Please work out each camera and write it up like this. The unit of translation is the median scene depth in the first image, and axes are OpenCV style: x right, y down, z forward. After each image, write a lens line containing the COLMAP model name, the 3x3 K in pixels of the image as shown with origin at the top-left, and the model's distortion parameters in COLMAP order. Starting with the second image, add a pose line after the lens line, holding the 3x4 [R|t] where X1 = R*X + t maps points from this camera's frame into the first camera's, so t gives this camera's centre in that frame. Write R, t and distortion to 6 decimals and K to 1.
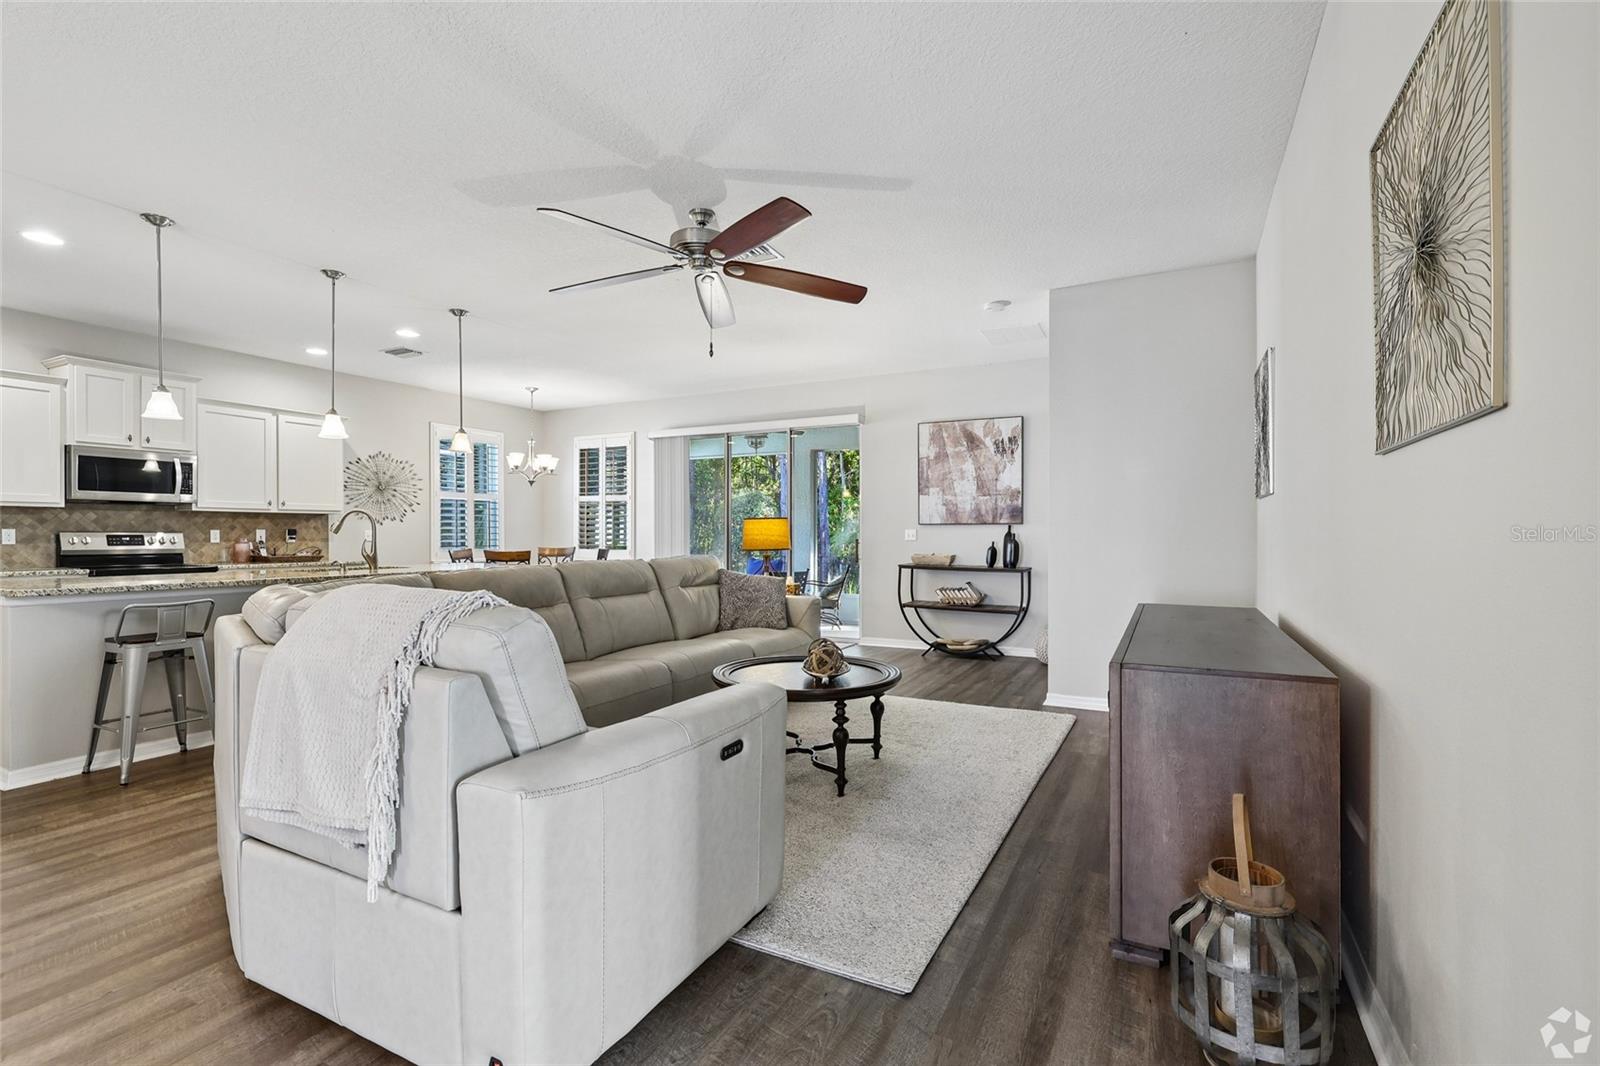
lens RADIAL K [[726.6, 0, 802.9], [0, 726.6, 539.4], [0, 0, 1]] dist [0.009432, -0.000535]
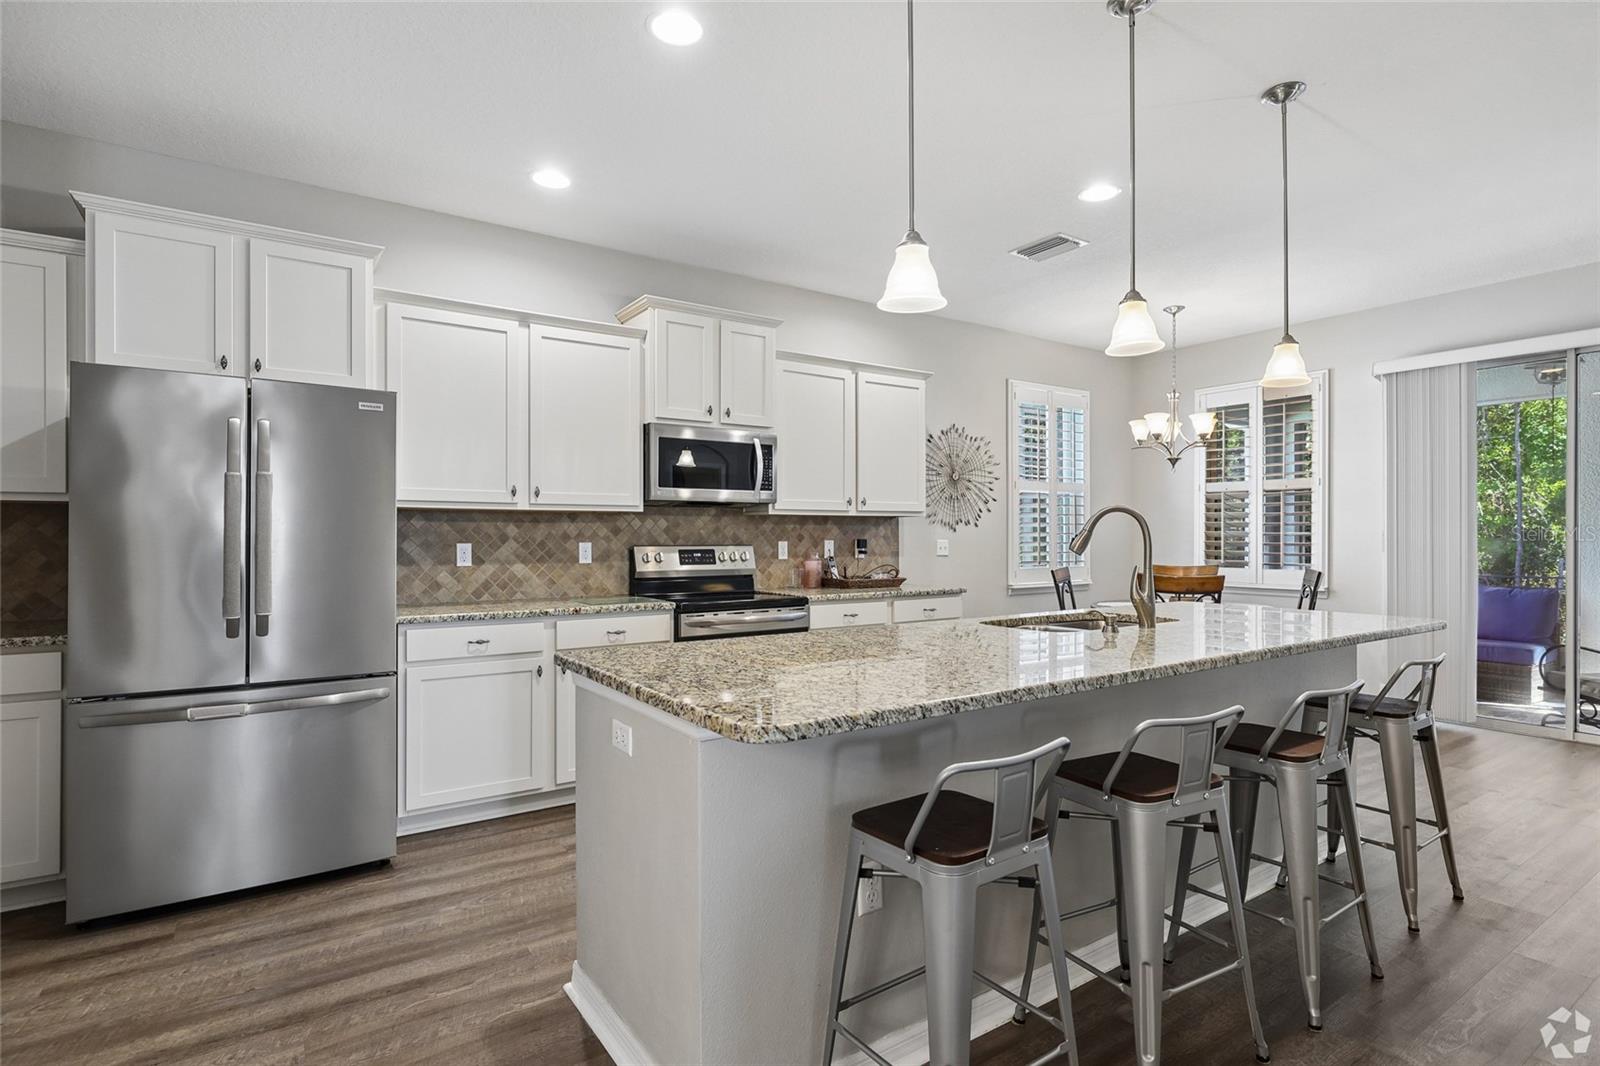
lens RADIAL K [[808.7, 0, 804.4], [0, 808.7, 537.4], [0, 0, 1]] dist [-0.001827, -0.000372]
pose [[0.884888, -0.002475, -0.465797, -0.408013], [-0.000303, 0.999983, -0.005889, -0.011731], [0.465804, 0.005352, 0.884872, 0.307985]]
